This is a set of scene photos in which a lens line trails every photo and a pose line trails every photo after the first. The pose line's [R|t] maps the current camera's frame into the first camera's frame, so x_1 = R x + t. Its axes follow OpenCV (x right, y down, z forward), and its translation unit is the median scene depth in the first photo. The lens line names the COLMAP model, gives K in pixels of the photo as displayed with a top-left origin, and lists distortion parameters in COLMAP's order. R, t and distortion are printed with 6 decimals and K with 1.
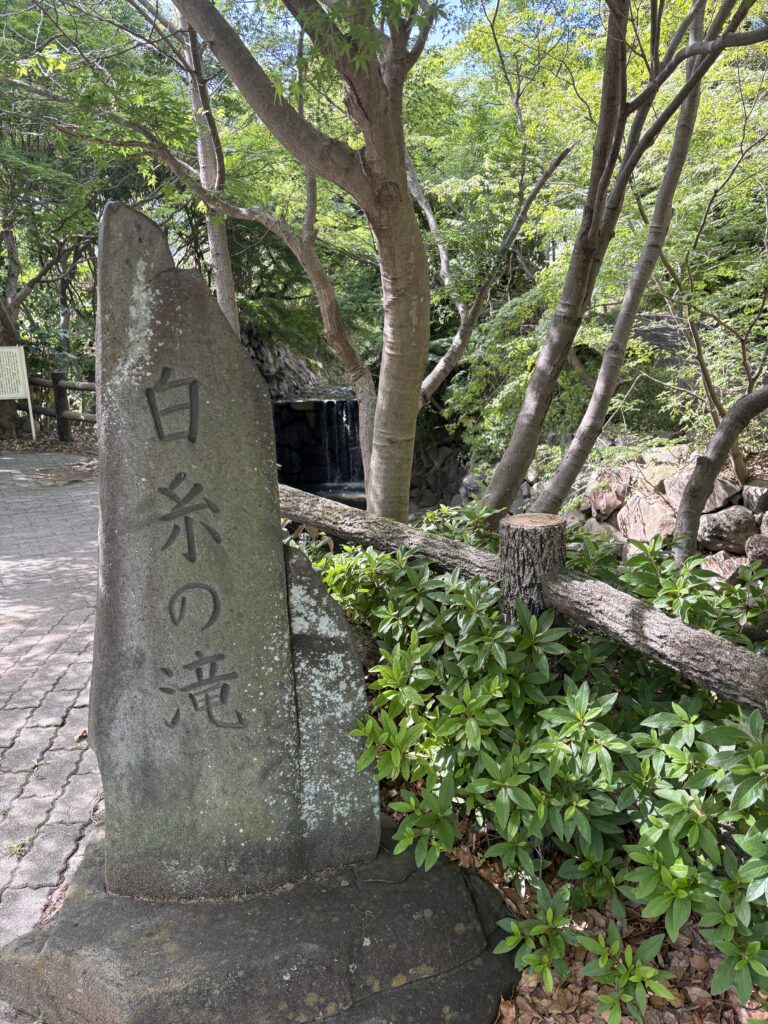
lens RADIAL K [[774.4, 0, 385.4], [0, 774.4, 512.3], [0, 0, 1]] dist [0.003181, 0.000146]
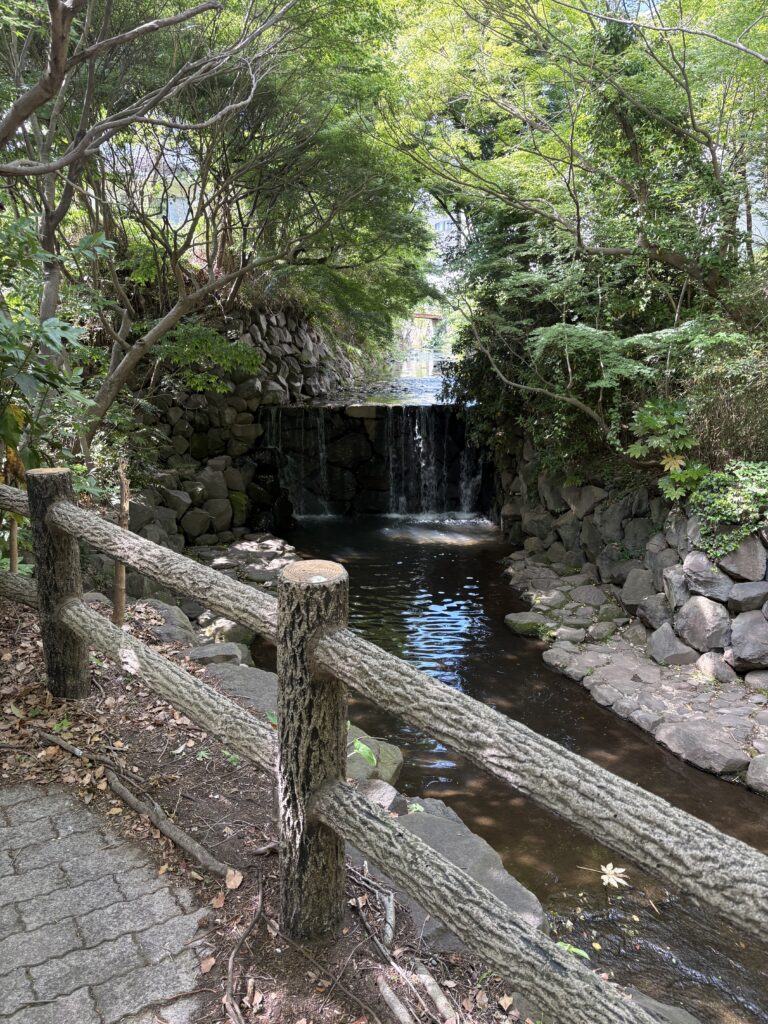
lens RADIAL K [[774.4, 0, 382.4], [0, 774.4, 511.5], [0, 0, 1]] dist [0.003181, 0.000146]
pose [[0.999321, 0.019018, 0.031560, -0.106063], [-0.019948, 0.999369, 0.029403, -0.061802], [-0.030980, -0.030012, 0.999069, 0.239249]]
